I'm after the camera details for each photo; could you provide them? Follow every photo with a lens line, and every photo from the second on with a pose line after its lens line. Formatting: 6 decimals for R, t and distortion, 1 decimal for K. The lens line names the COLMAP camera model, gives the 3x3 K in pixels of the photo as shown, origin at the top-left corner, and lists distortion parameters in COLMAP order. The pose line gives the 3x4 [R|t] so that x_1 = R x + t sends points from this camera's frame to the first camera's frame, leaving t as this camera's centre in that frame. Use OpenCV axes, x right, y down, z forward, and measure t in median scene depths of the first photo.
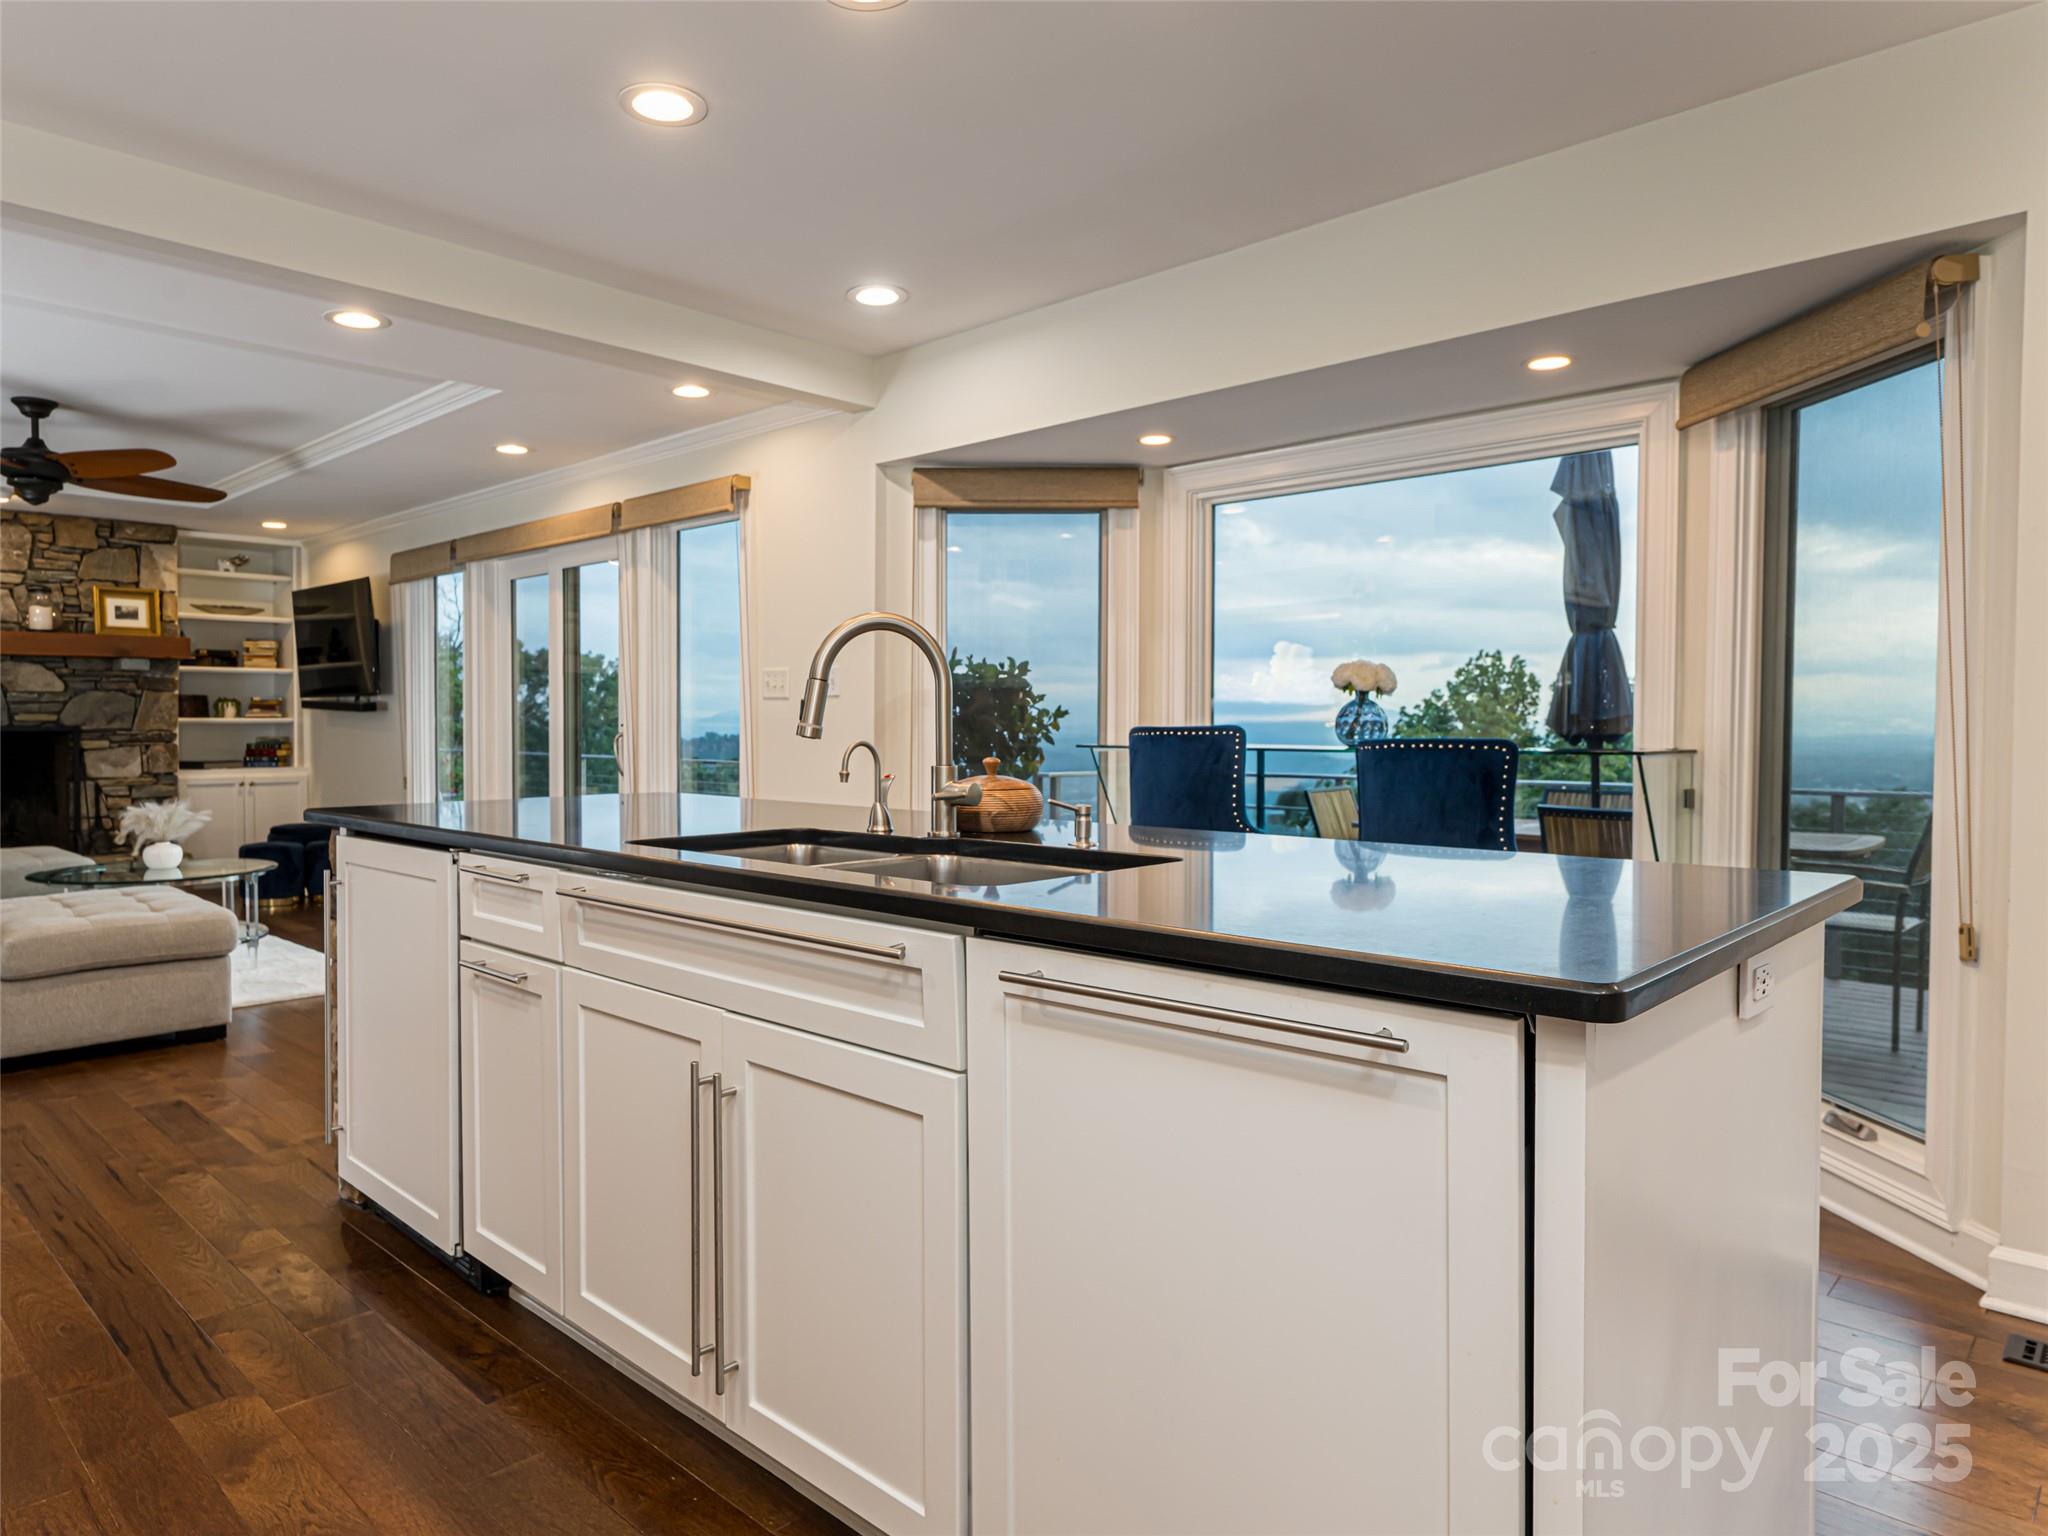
lens RADIAL K [[1270.8, 0, 943.6], [0, 1270.8, 758.5], [0, 0, 1]] dist [-0.010423, 0.002554]
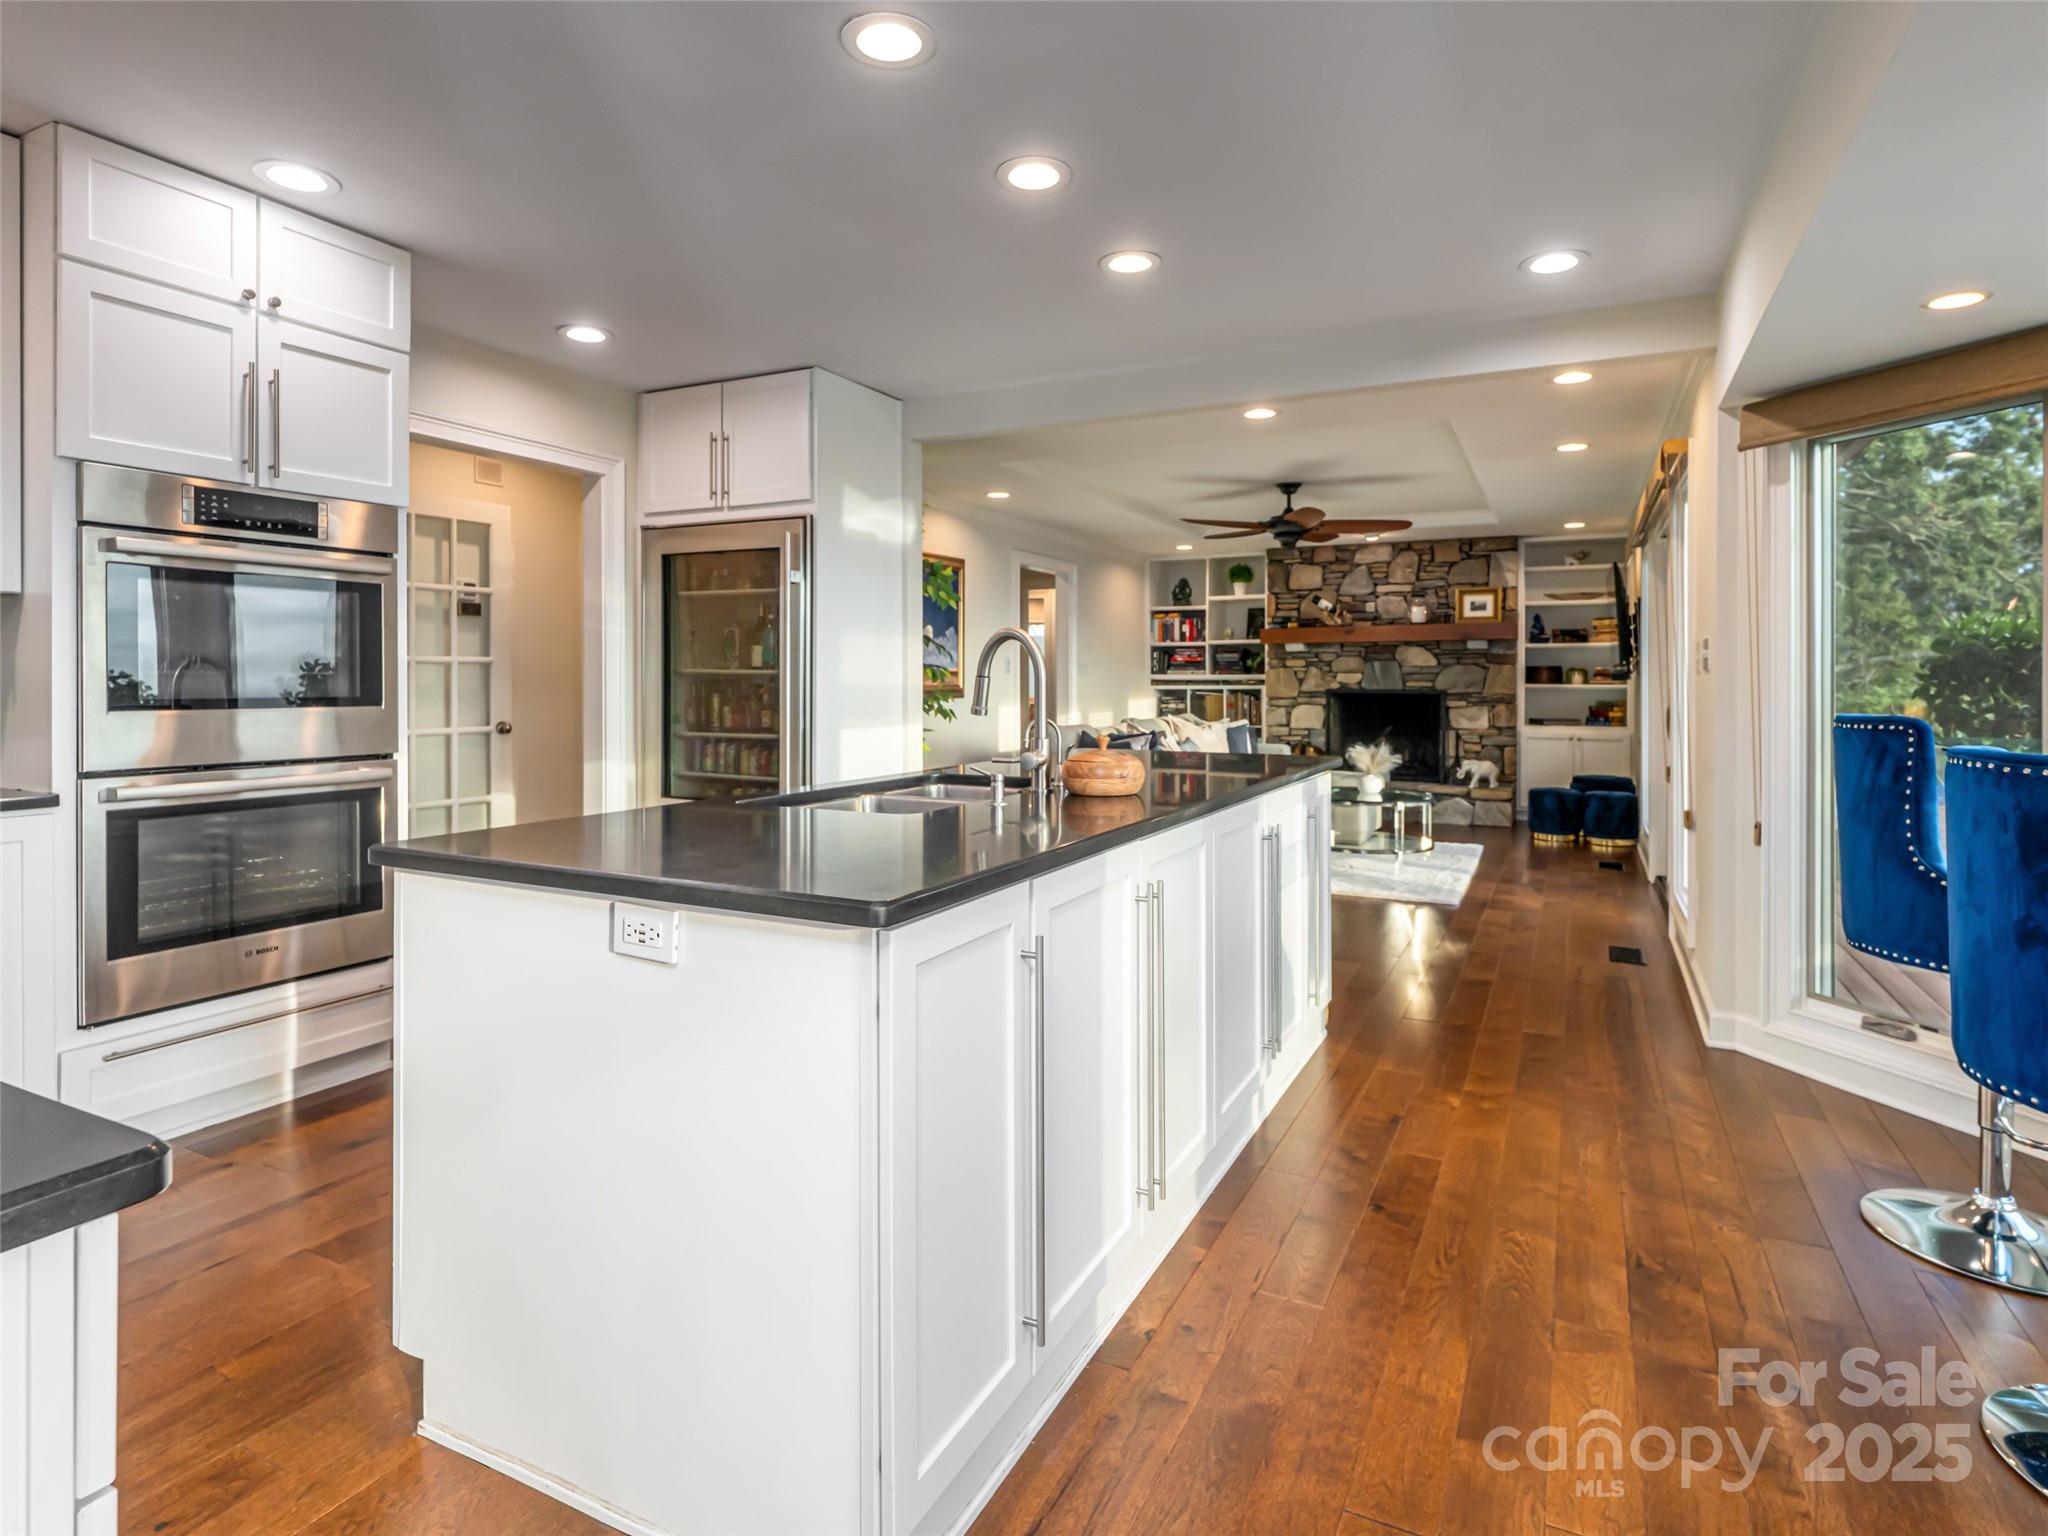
lens RADIAL K [[1120.0, 0, 1024.4], [0, 1120.0, 670.8], [0, 0, 1]] dist [0.005453, -0.002455]
pose [[0.306511, -0.006243, -0.951847, 0.340984], [-0.029141, 0.999448, -0.015939, -0.014249], [0.951421, 0.032624, 0.306160, 0.186891]]
